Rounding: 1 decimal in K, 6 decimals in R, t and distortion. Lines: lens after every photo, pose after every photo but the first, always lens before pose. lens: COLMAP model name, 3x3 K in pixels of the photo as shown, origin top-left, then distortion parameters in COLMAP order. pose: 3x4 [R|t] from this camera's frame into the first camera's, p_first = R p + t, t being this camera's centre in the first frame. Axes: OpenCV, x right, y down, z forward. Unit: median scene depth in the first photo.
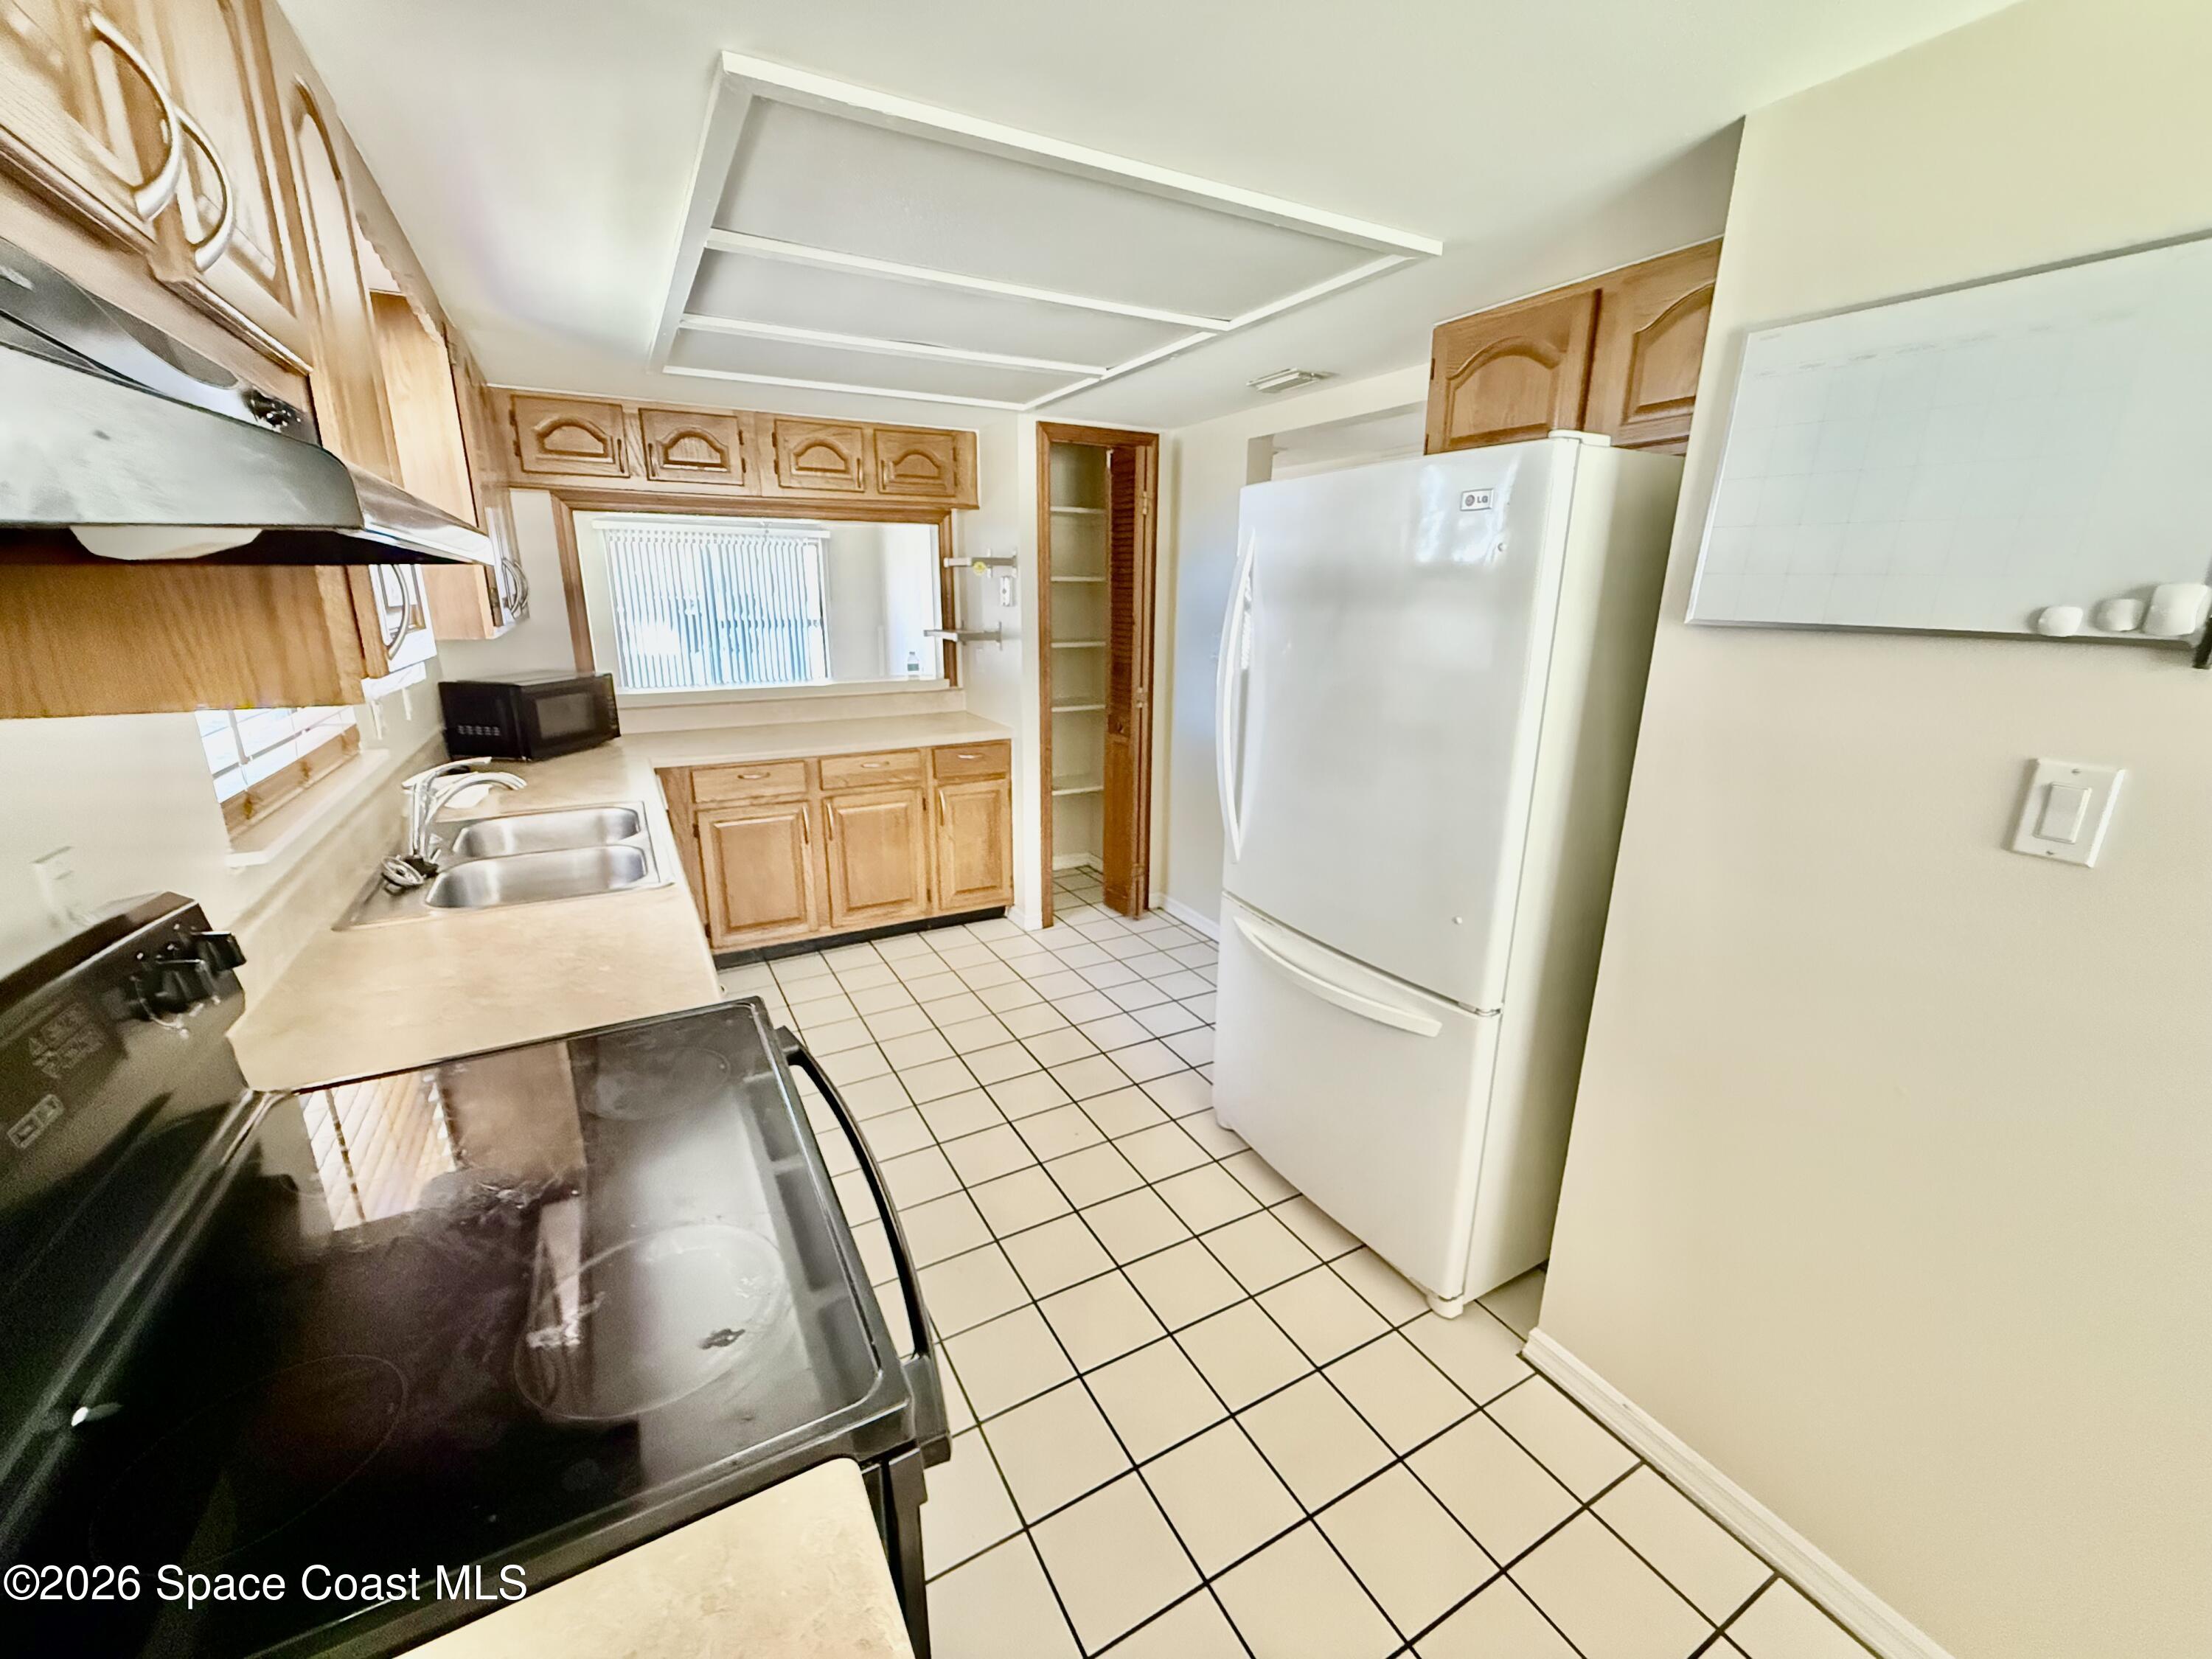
lens RADIAL K [[882.9, 0, 1104.5], [0, 882.9, 828.1], [0, 0, 1]] dist [-0.000589, -0.000349]
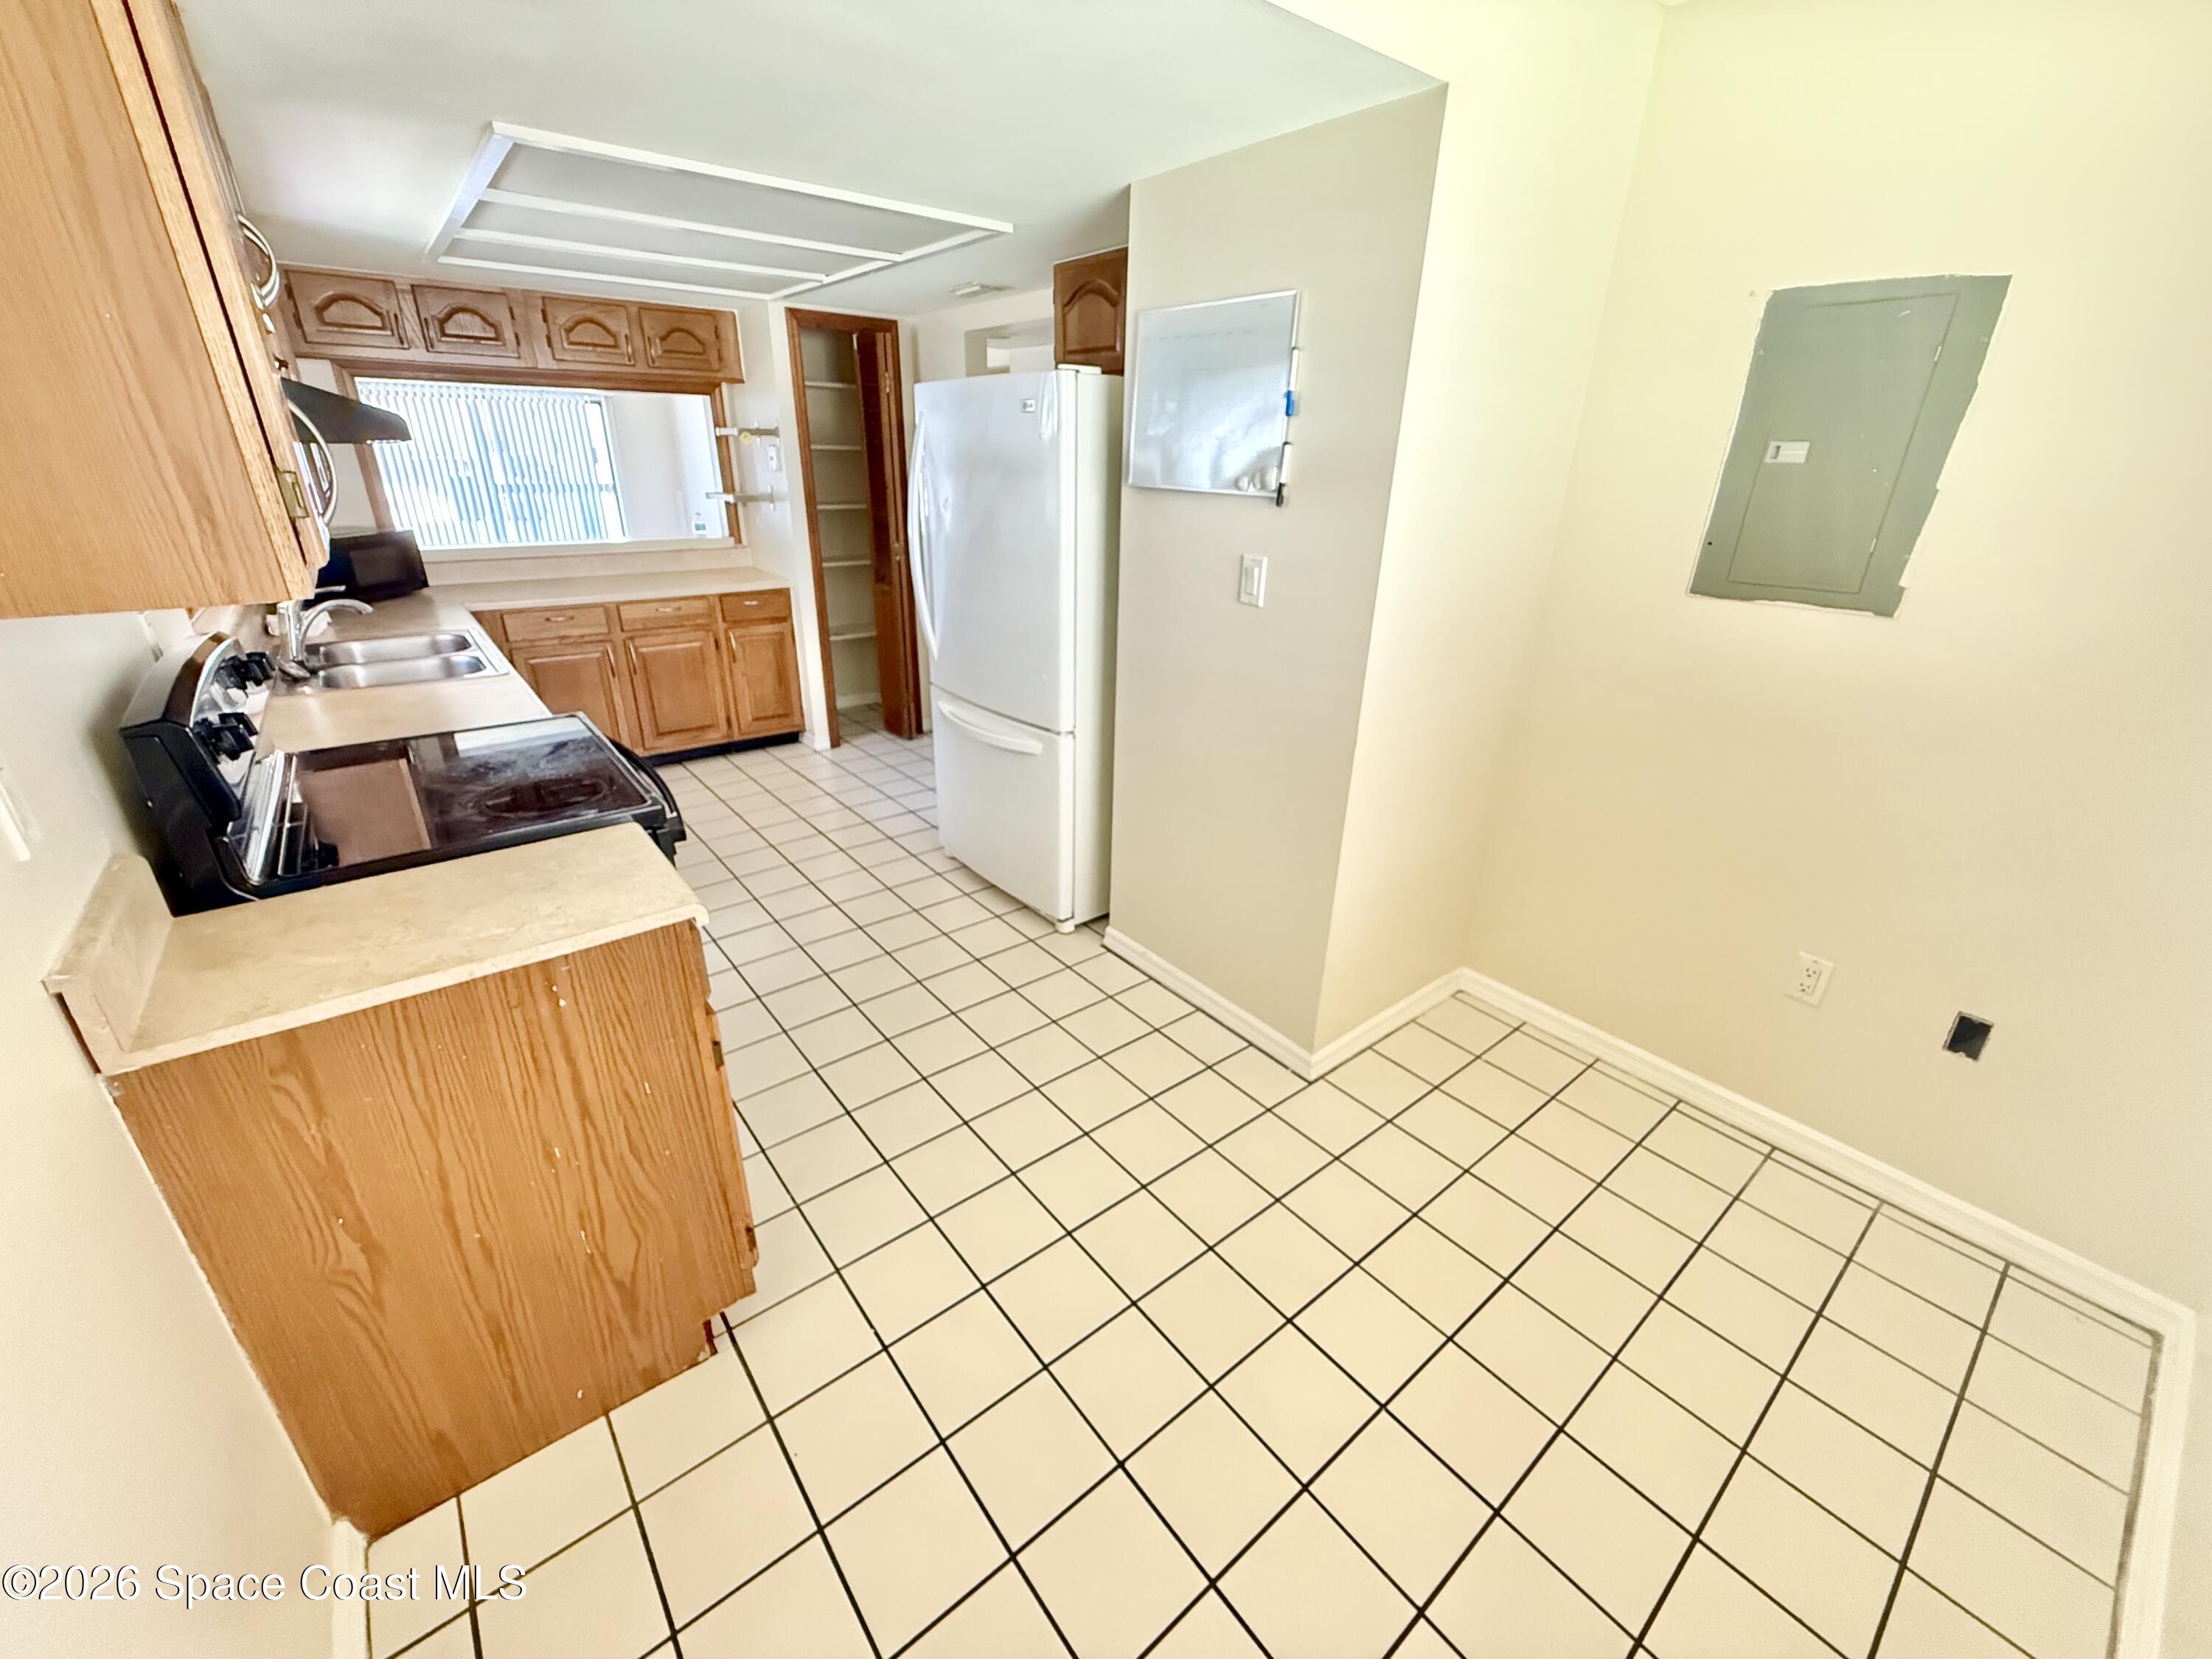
lens RADIAL K [[882.9, 0, 1104.9], [0, 882.9, 829.3], [0, 0, 1]] dist [-0.000589, -0.000349]
pose [[0.985145, -0.054990, 0.162682, 0.113739], [0.032454, 0.989890, 0.138074, 0.078959], [-0.168630, -0.130743, 0.976970, -0.312428]]
